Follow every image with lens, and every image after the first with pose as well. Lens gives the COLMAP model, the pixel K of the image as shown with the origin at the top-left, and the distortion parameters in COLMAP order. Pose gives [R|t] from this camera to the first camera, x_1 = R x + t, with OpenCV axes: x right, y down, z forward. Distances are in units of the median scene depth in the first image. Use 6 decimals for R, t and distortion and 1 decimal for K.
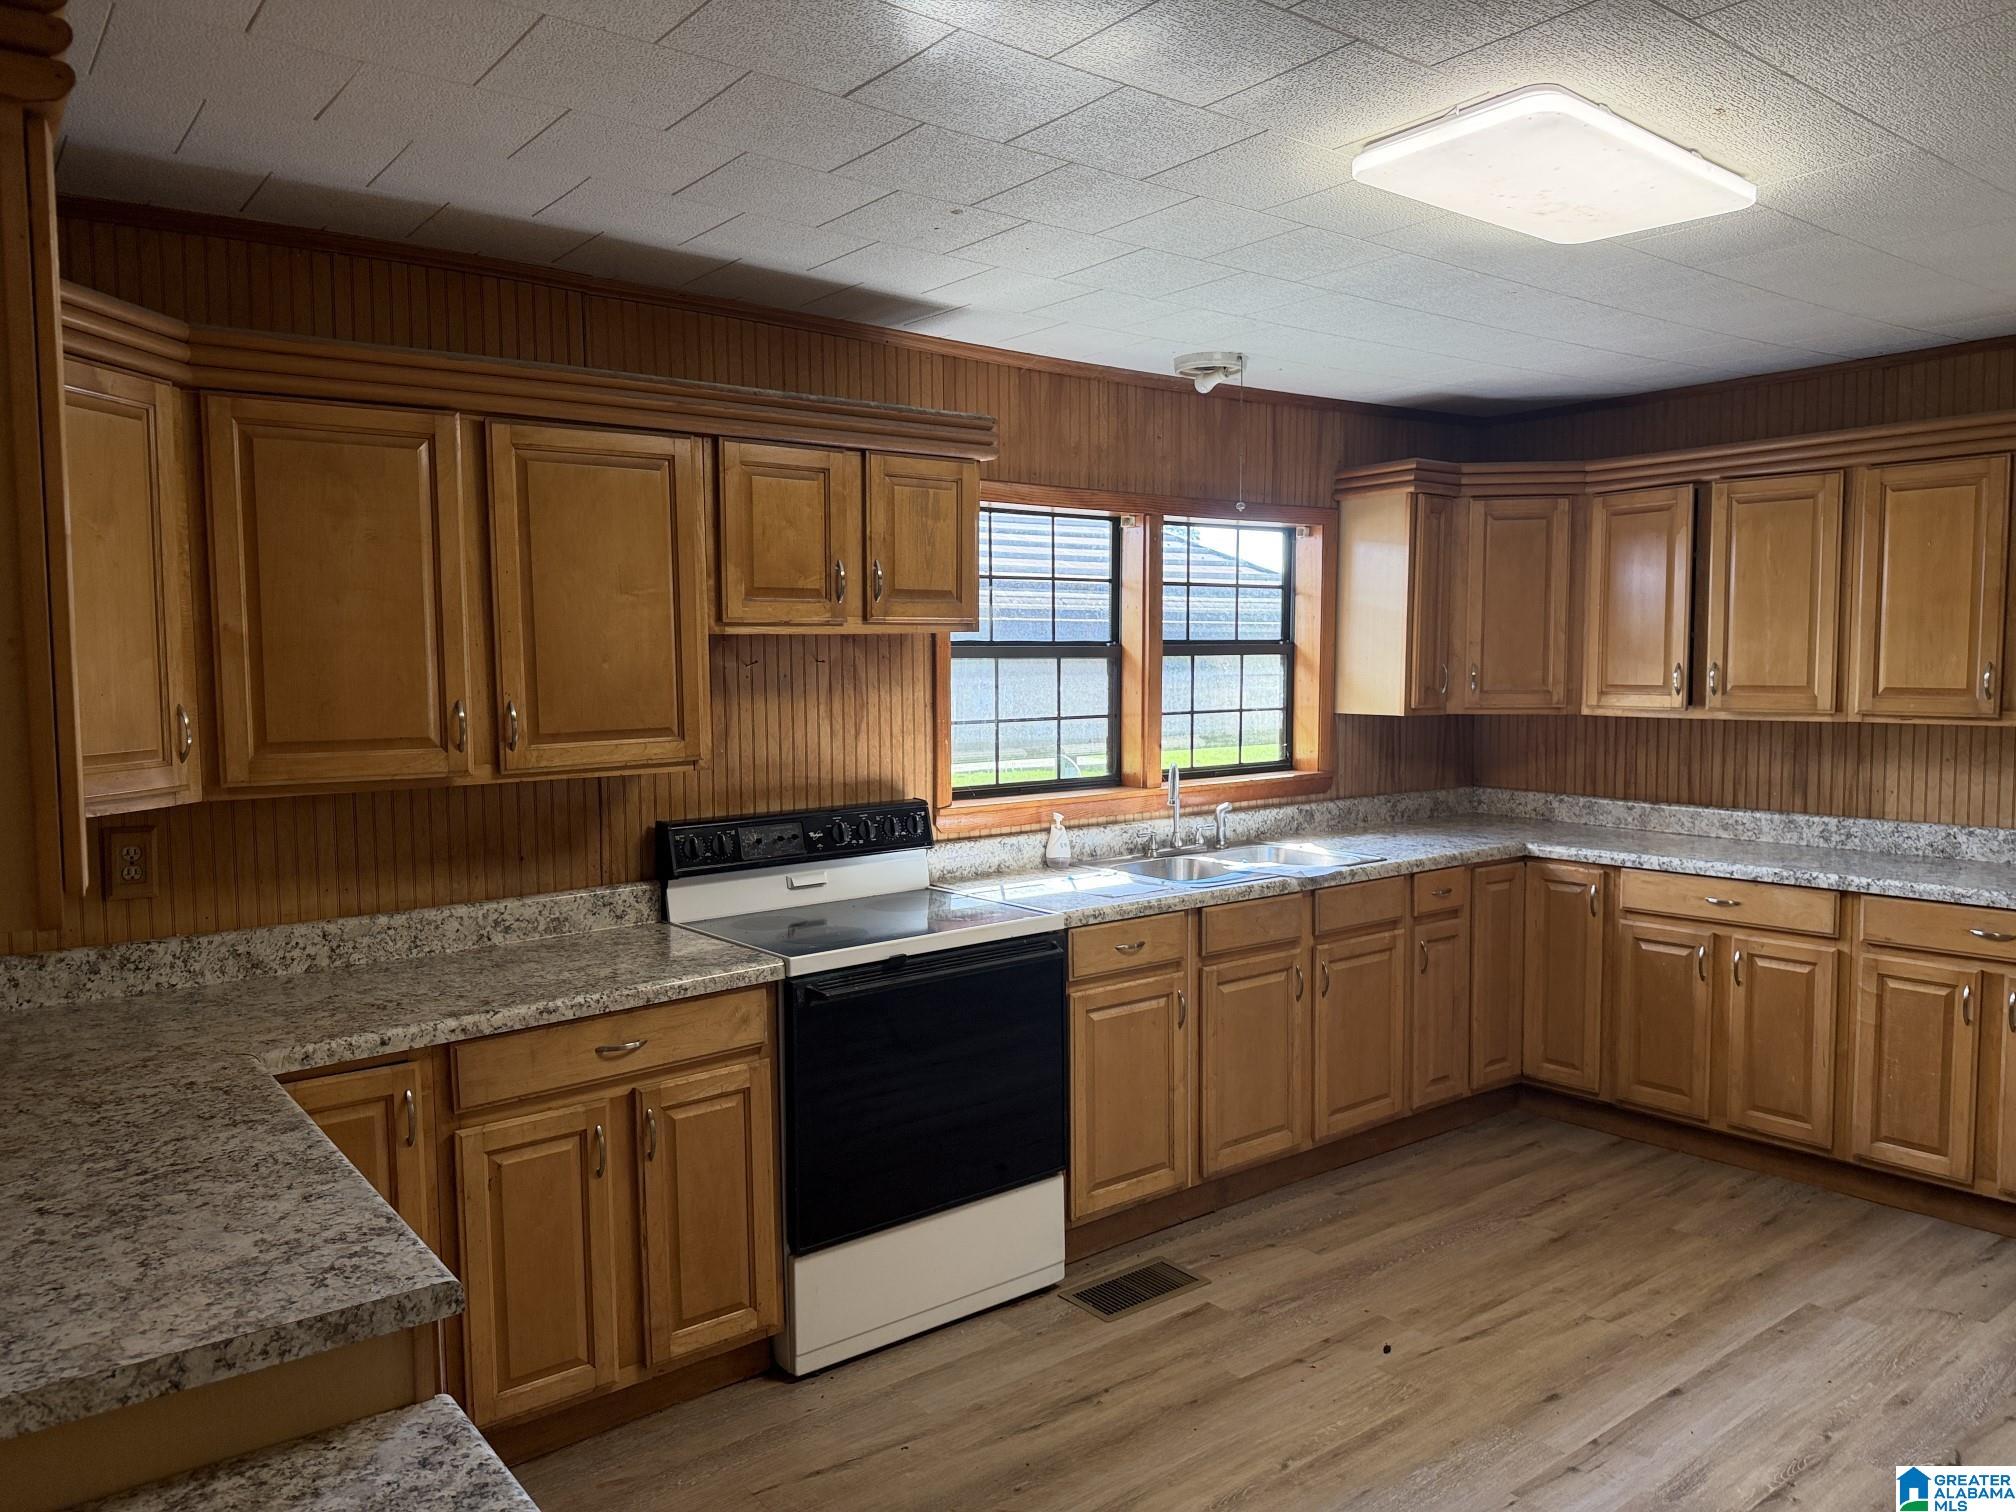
lens RADIAL K [[1422.4, 0, 1008.0], [0, 1422.4, 756.0], [0, 0, 1]] dist [0.158103, -0.292881]
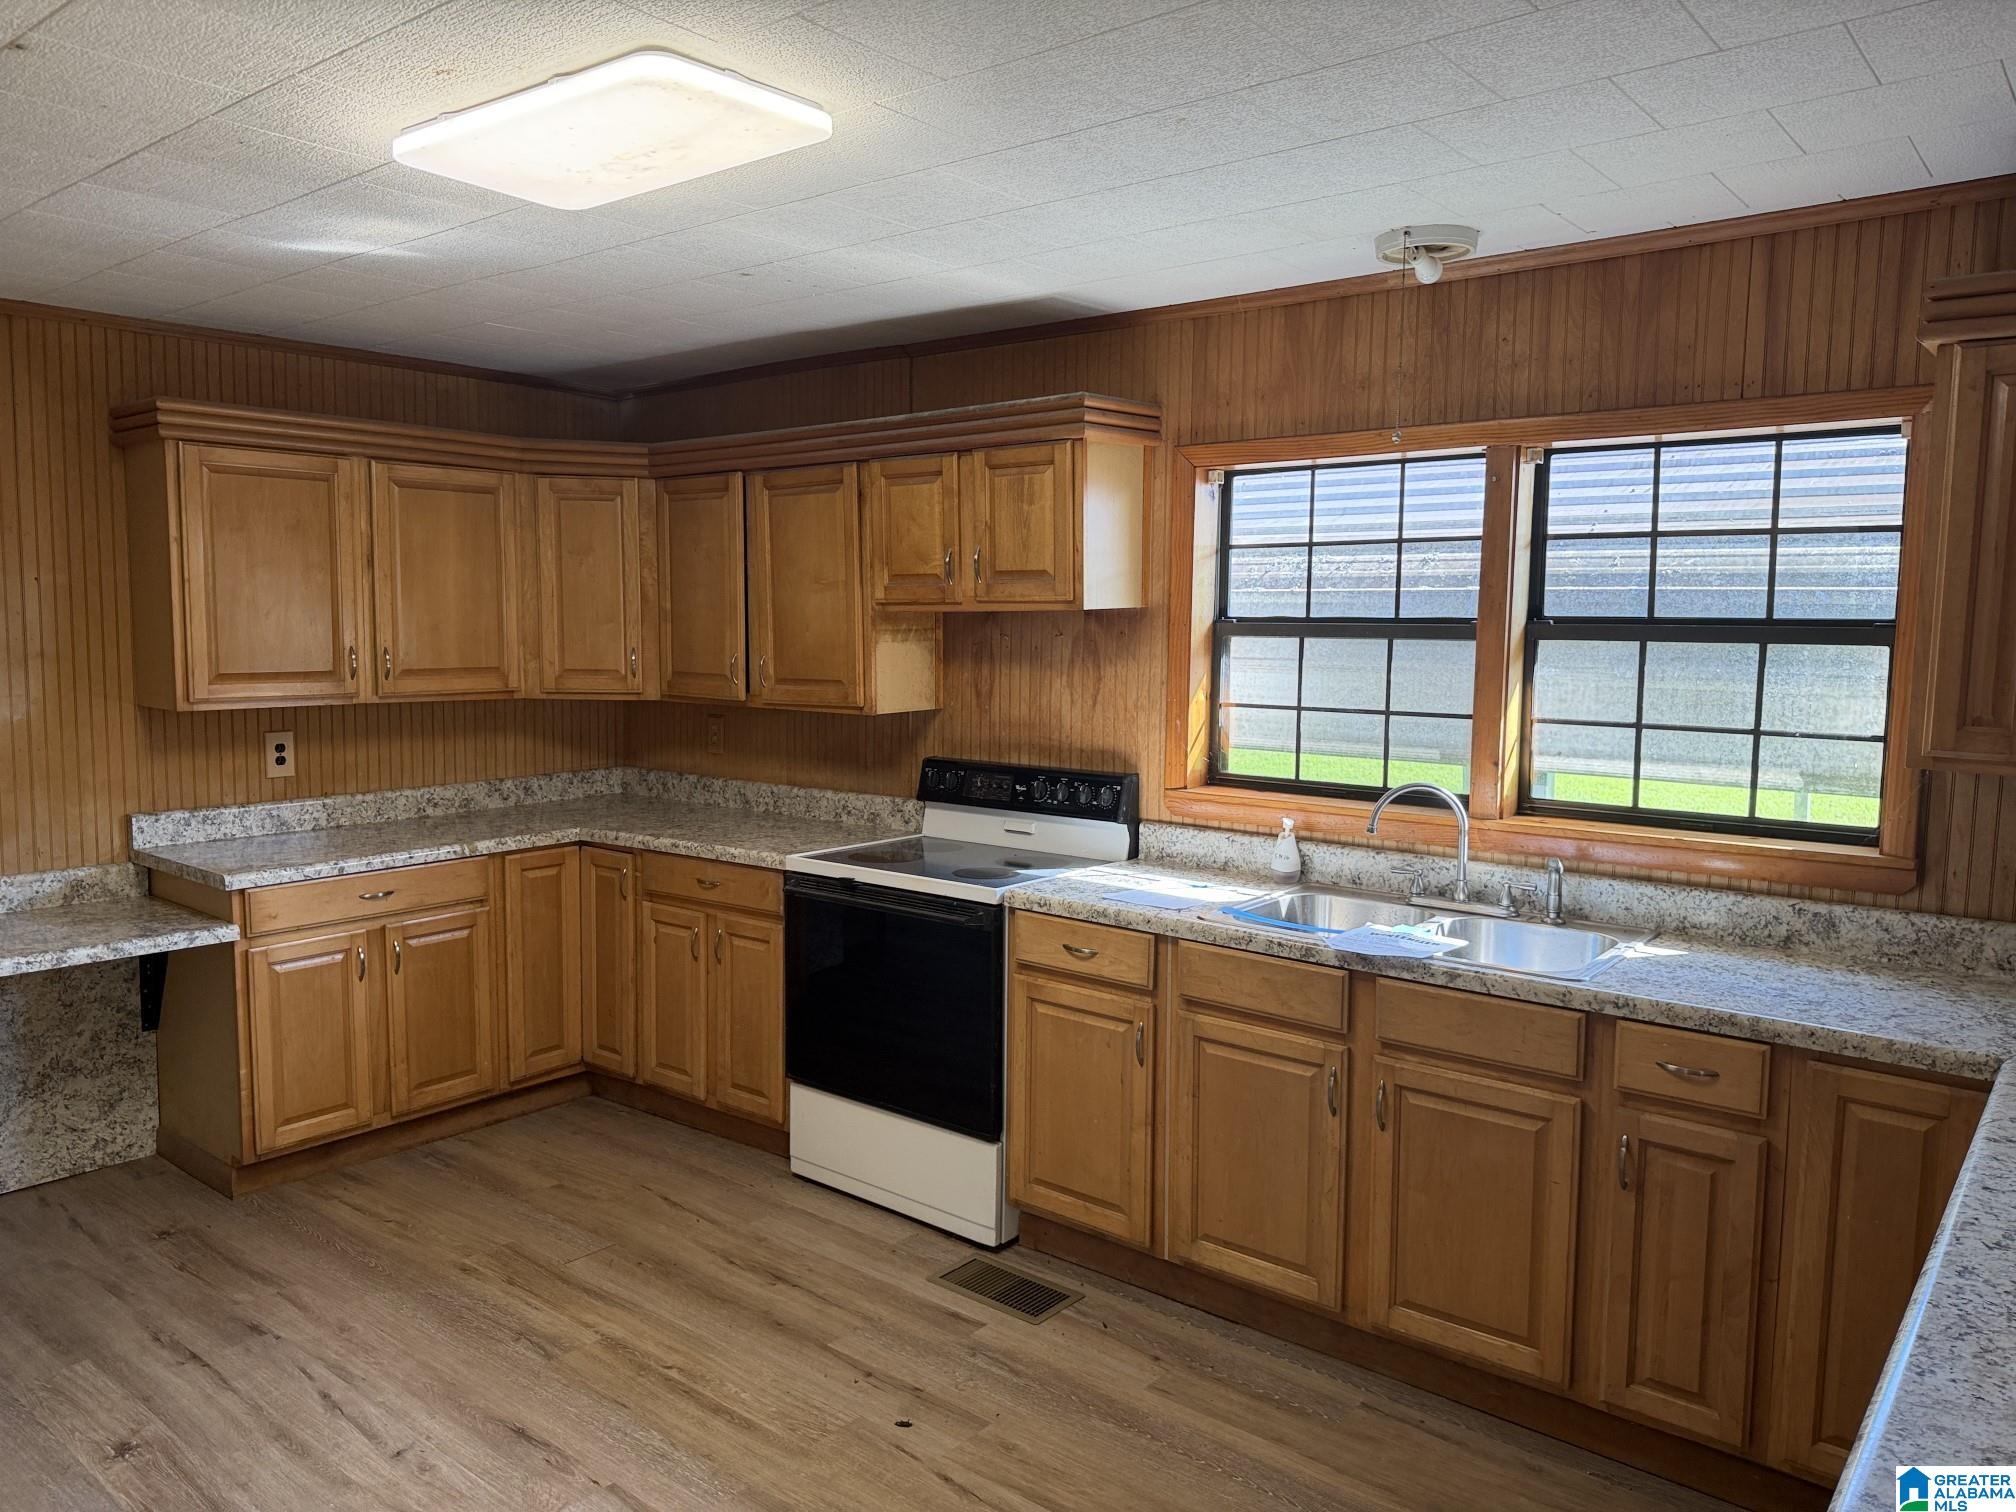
lens RADIAL K [[1422.4, 0, 1008.0], [0, 1422.4, 756.0], [0, 0, 1]] dist [0.158103, -0.292881]
pose [[0.215090, 0.105344, -0.970896, 0.960616], [-0.080997, 0.992664, 0.089762, -0.071076], [0.973230, 0.059333, 0.222044, 0.739799]]
